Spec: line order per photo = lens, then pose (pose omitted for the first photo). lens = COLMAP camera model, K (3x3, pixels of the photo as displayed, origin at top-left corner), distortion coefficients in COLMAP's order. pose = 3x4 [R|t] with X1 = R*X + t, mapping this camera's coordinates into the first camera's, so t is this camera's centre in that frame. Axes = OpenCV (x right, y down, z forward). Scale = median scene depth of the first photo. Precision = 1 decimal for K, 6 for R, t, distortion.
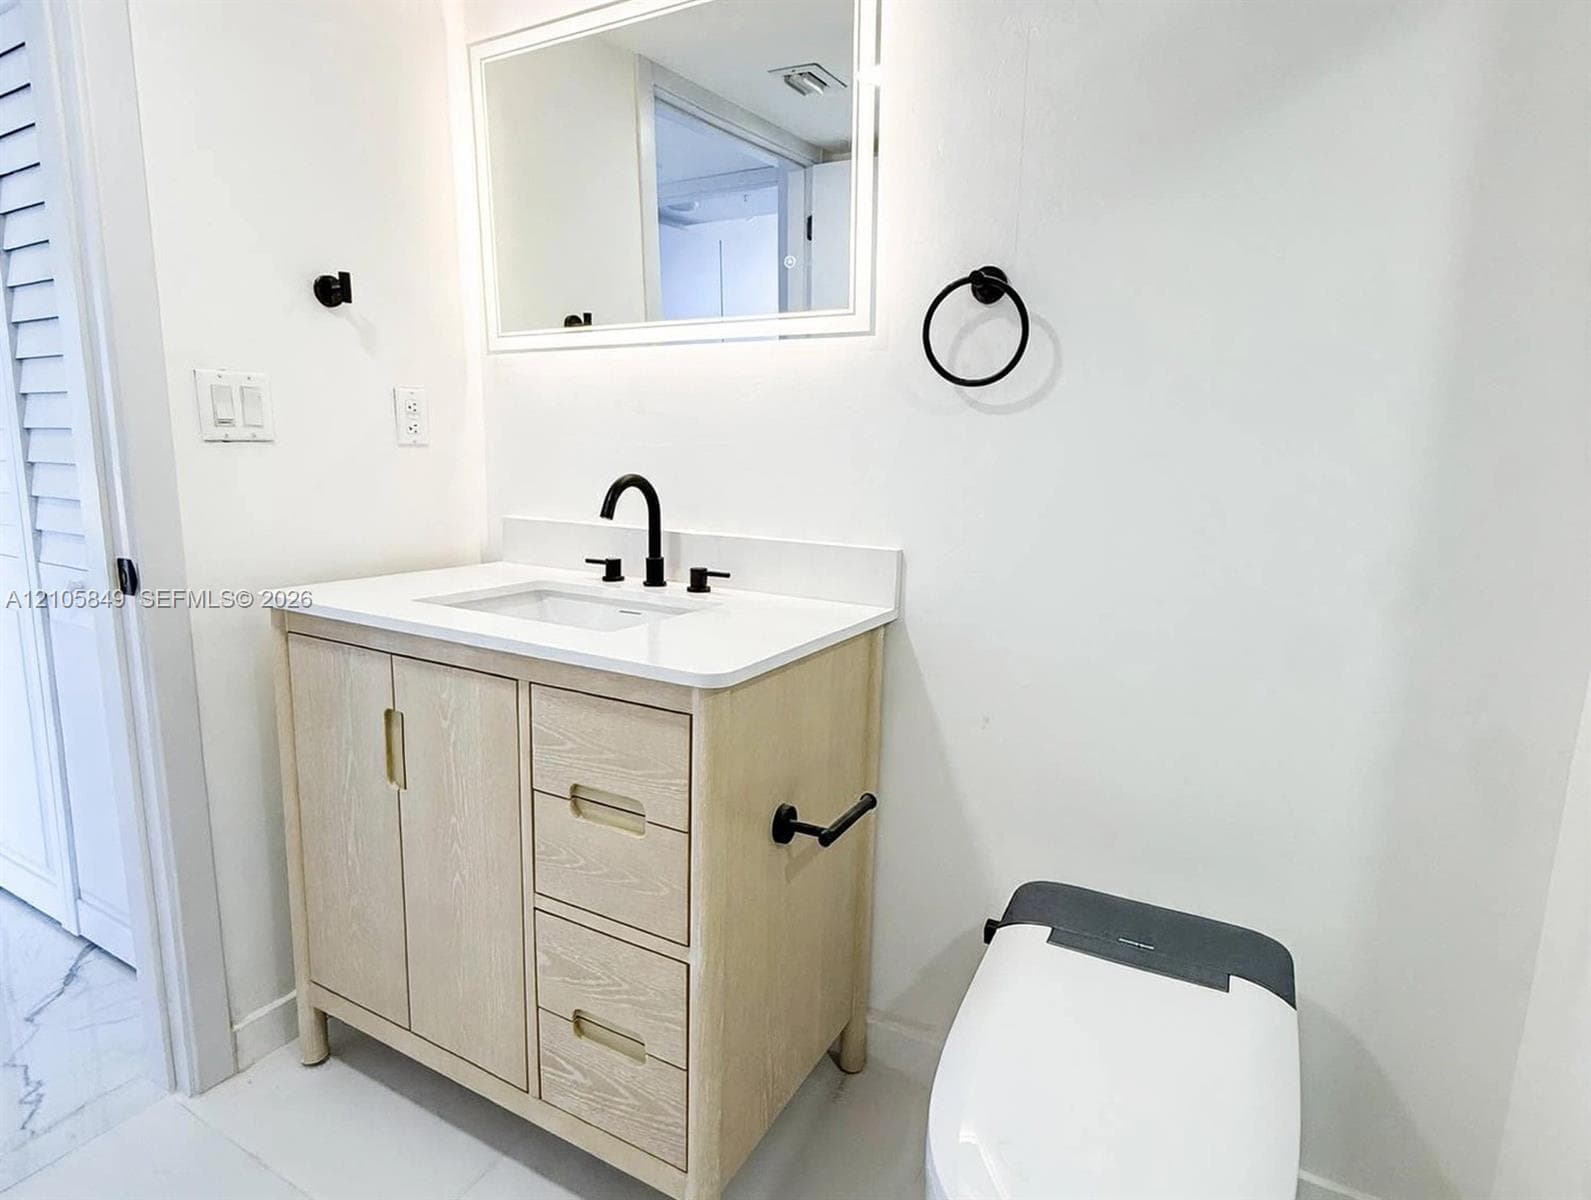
lens RADIAL K [[849.7, 0, 796.0], [0, 849.7, 596.0], [0, 0, 1]] dist [-0.002016, -0.001512]
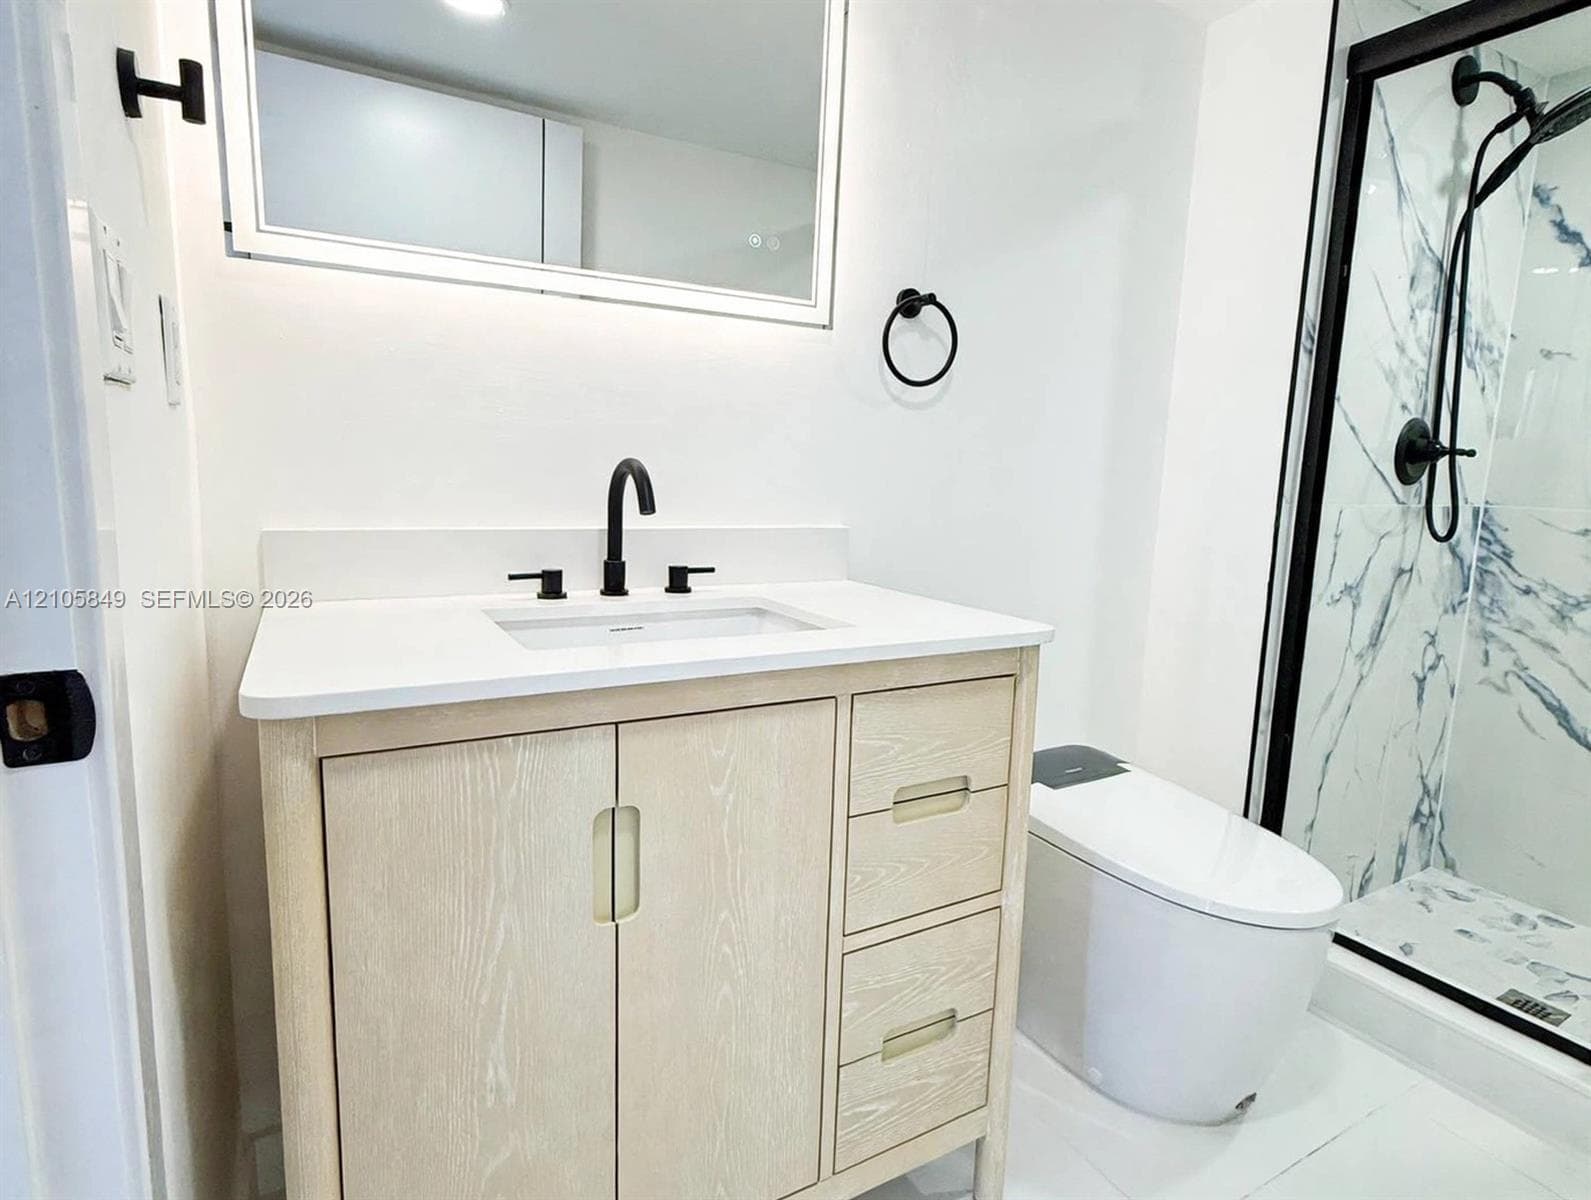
lens RADIAL K [[849.7, 0, 796.0], [0, 849.7, 596.0], [0, 0, 1]] dist [-0.002016, -0.001512]
pose [[0.528956, -0.134872, 0.837864, -0.906668], [0.128149, 0.988664, 0.078244, -0.063313], [-0.838918, 0.065984, 0.540243, 0.487800]]
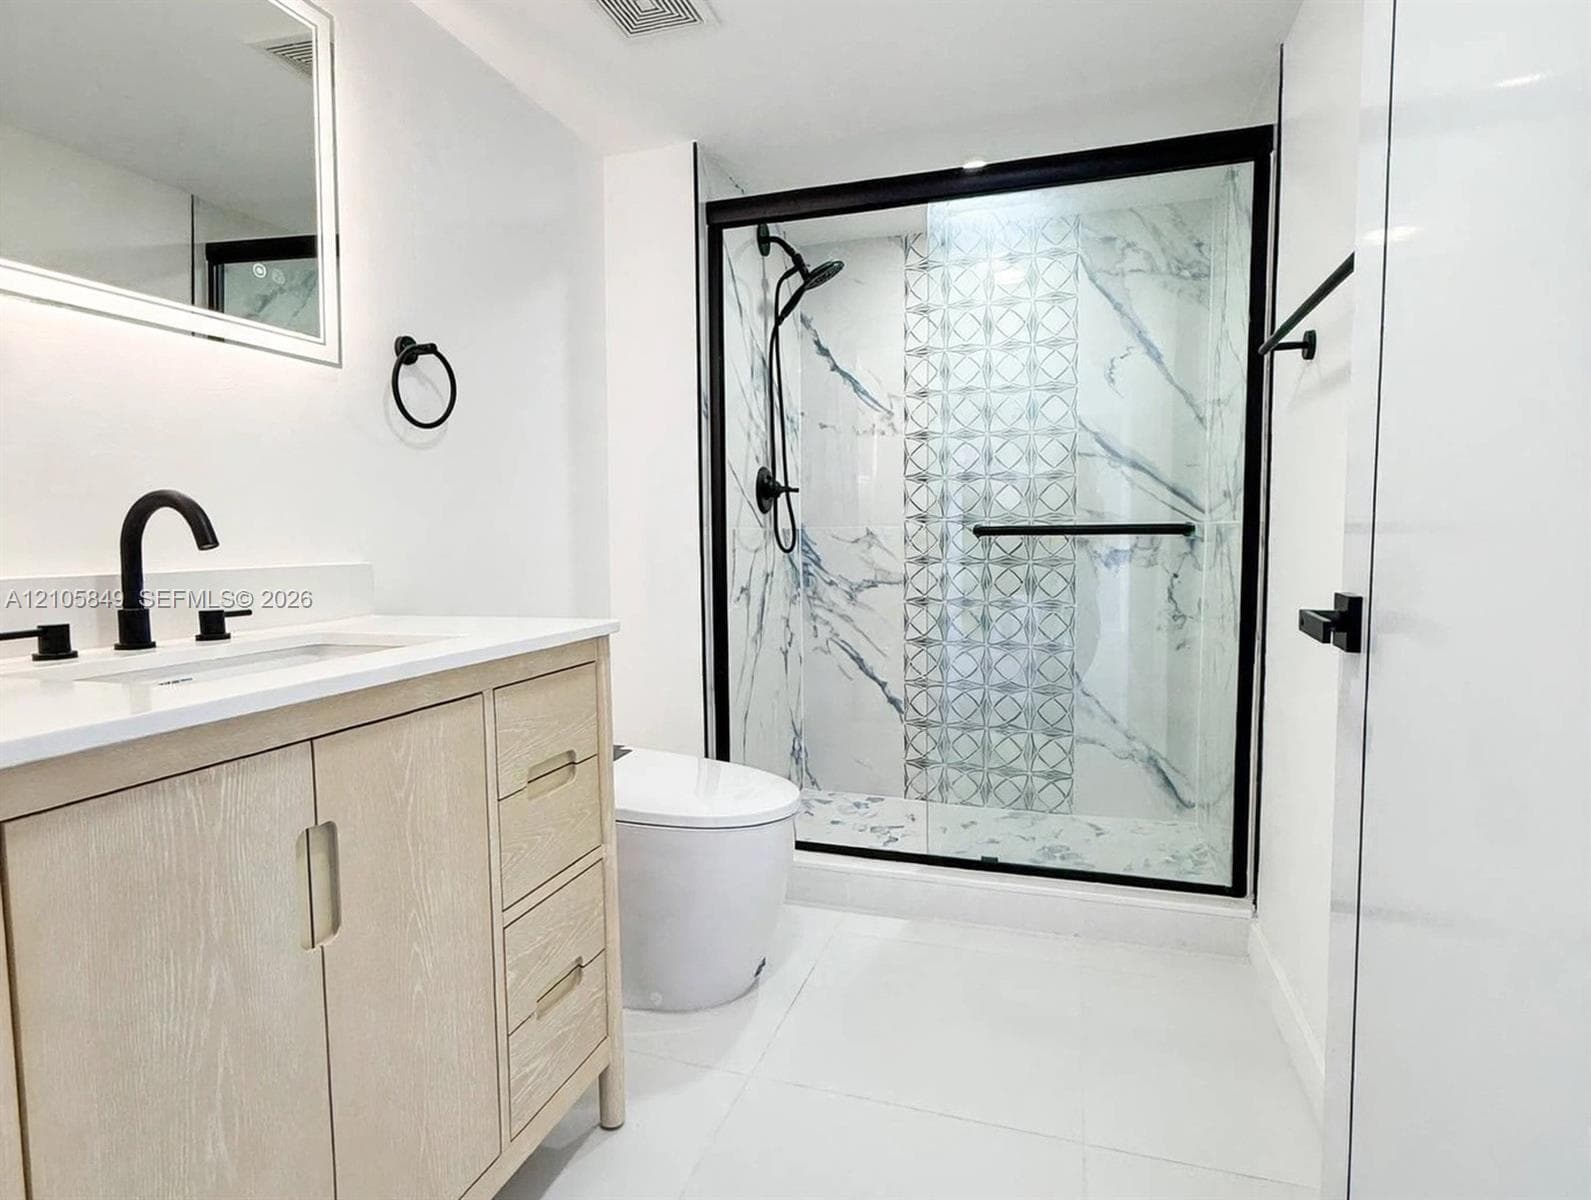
lens RADIAL K [[840.8, 0, 794.8], [0, 840.8, 590.8], [0, 0, 1]] dist [0.006935, -0.001384]
pose [[-0.180837, -0.091543, 0.979244, -1.134122], [0.176401, 0.976494, 0.123862, -0.059351], [-0.967564, 0.195138, -0.160438, 0.680141]]
